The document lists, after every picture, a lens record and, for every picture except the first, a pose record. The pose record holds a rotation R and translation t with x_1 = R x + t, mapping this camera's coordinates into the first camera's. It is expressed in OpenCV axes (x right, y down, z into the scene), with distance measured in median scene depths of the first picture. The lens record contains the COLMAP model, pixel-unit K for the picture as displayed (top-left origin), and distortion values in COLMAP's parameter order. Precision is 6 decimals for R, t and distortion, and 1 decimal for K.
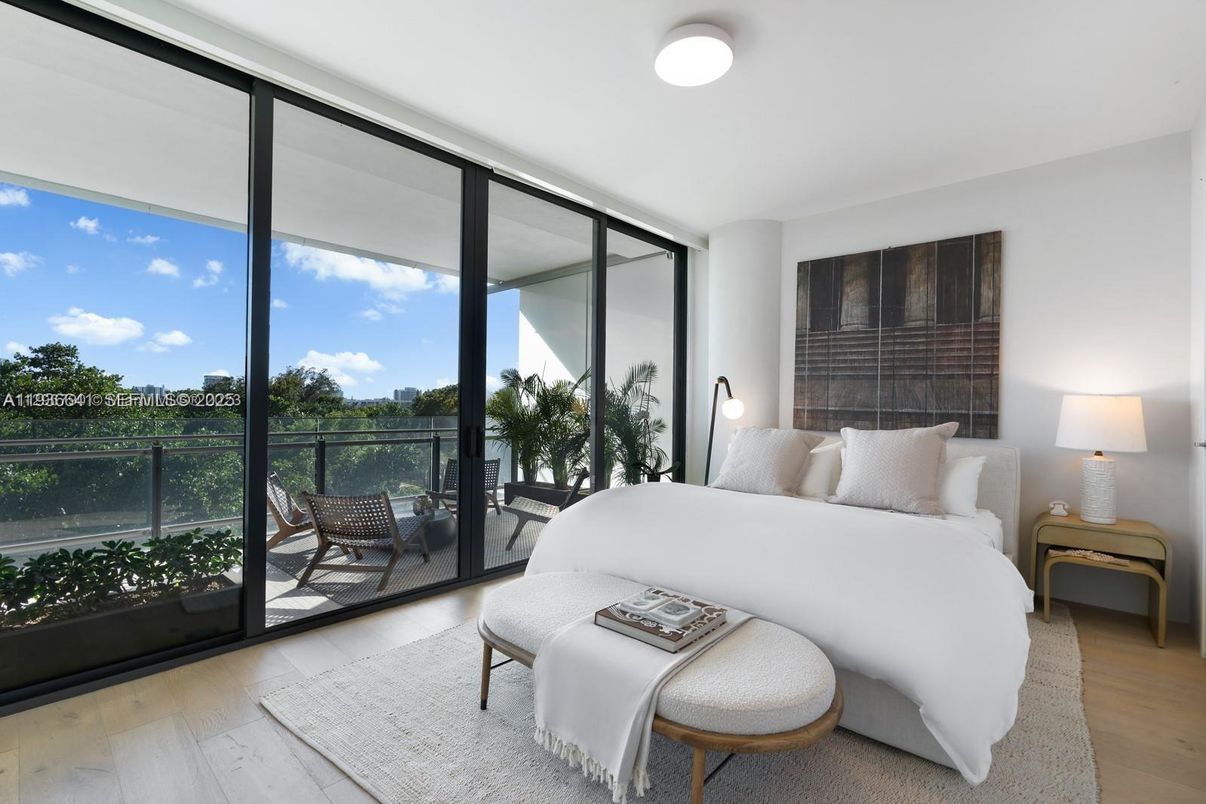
lens RADIAL K [[537.3, 0, 609.0], [0, 537.3, 402.5], [0, 0, 1]] dist [-0.001503, 0.000532]
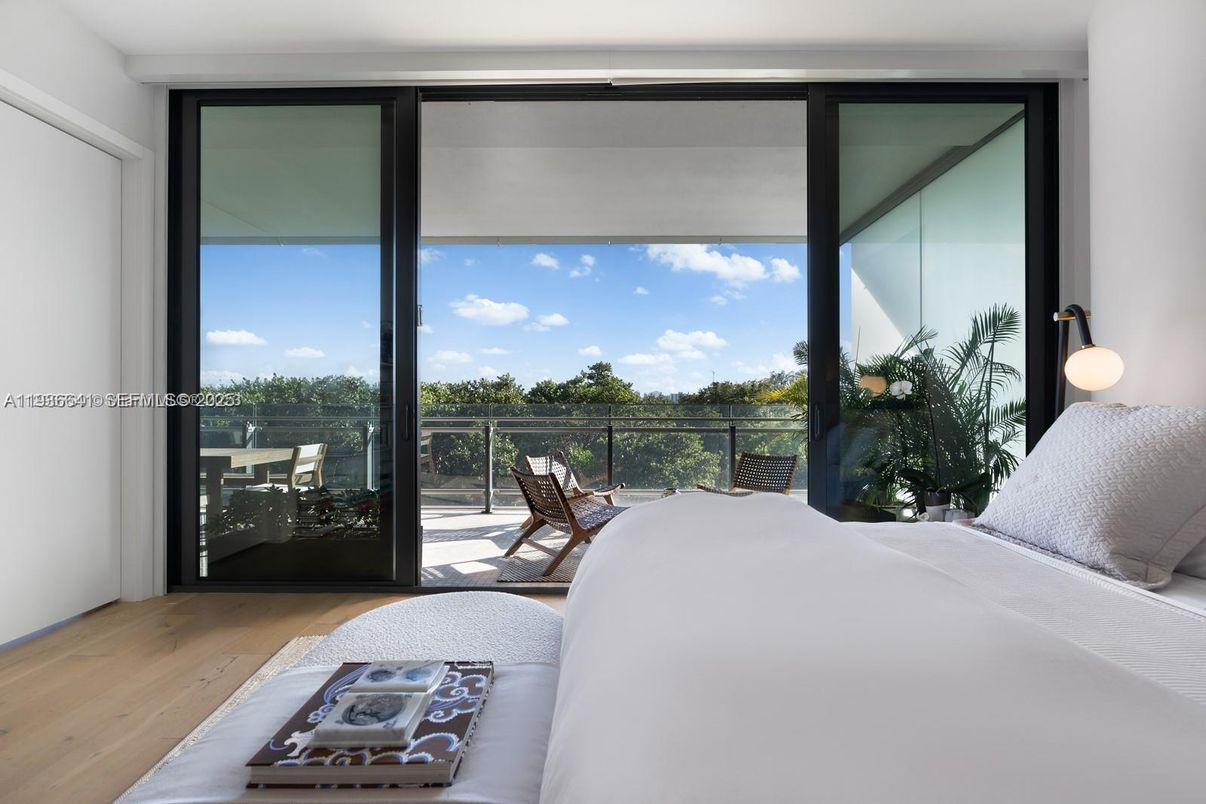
lens RADIAL K [[537.3, 0, 631.4], [0, 537.3, 397.5], [0, 0, 1]] dist [-0.001503, 0.000532]
pose [[0.661101, -0.020702, -0.750011, 0.315185], [0.008912, 0.999765, -0.019741, 0.040955], [0.750244, 0.006366, 0.661131, 0.380838]]
